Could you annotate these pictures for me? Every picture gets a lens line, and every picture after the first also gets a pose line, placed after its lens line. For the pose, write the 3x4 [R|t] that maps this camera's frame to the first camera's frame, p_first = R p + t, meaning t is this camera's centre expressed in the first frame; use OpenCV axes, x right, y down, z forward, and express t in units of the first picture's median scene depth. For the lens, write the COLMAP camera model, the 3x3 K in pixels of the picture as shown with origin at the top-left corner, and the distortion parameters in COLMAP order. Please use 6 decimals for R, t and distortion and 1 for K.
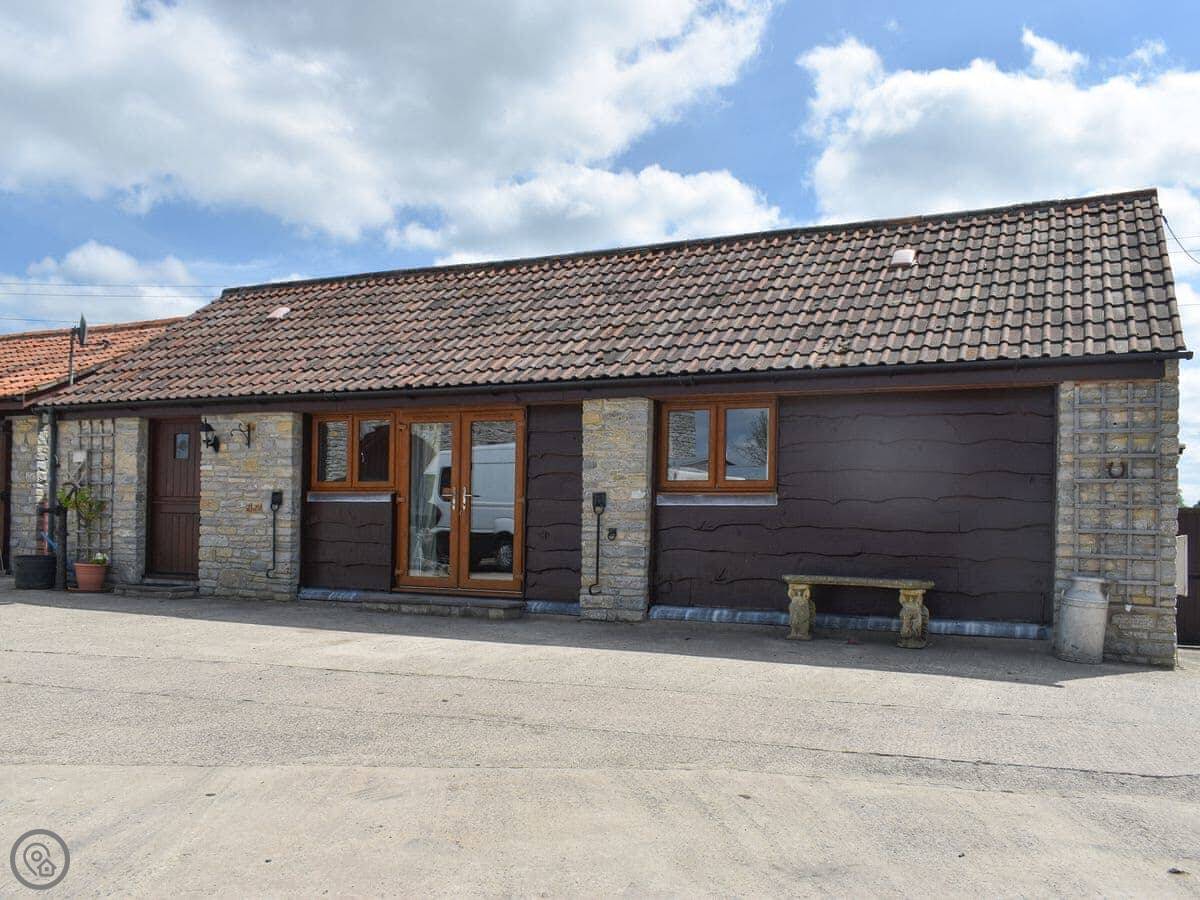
lens RADIAL K [[931.3, 0, 600.0], [0, 931.3, 450.0], [0, 0, 1]] dist [-0.004479, -0.002394]
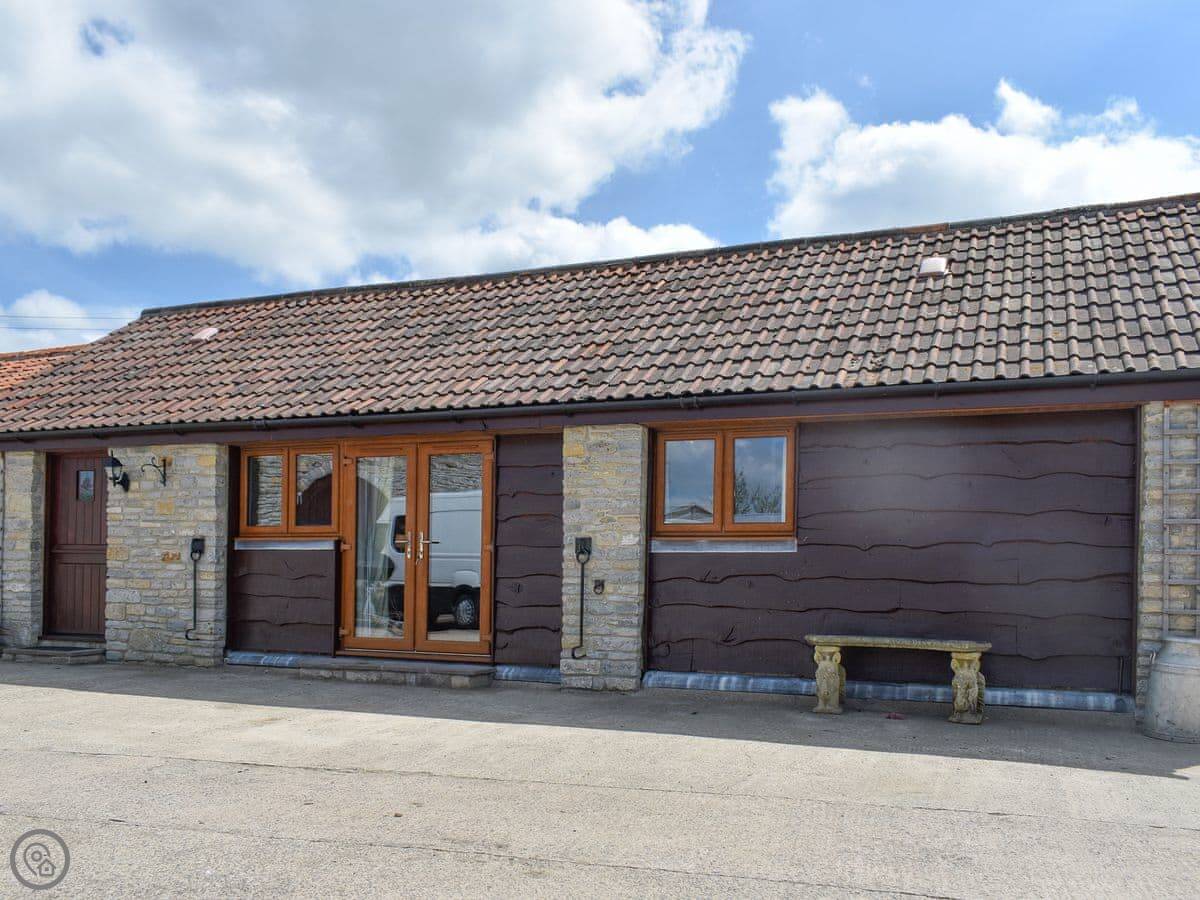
lens RADIAL K [[931.2, 0, 599.1], [0, 931.2, 526.7], [0, 0, 1]] dist [0.002467, 0.003392]
pose [[0.998908, 0.001331, 0.046710, -0.023628], [-0.002435, 0.999719, 0.023597, 0.014570], [-0.046665, -0.023685, 0.998630, 0.145621]]
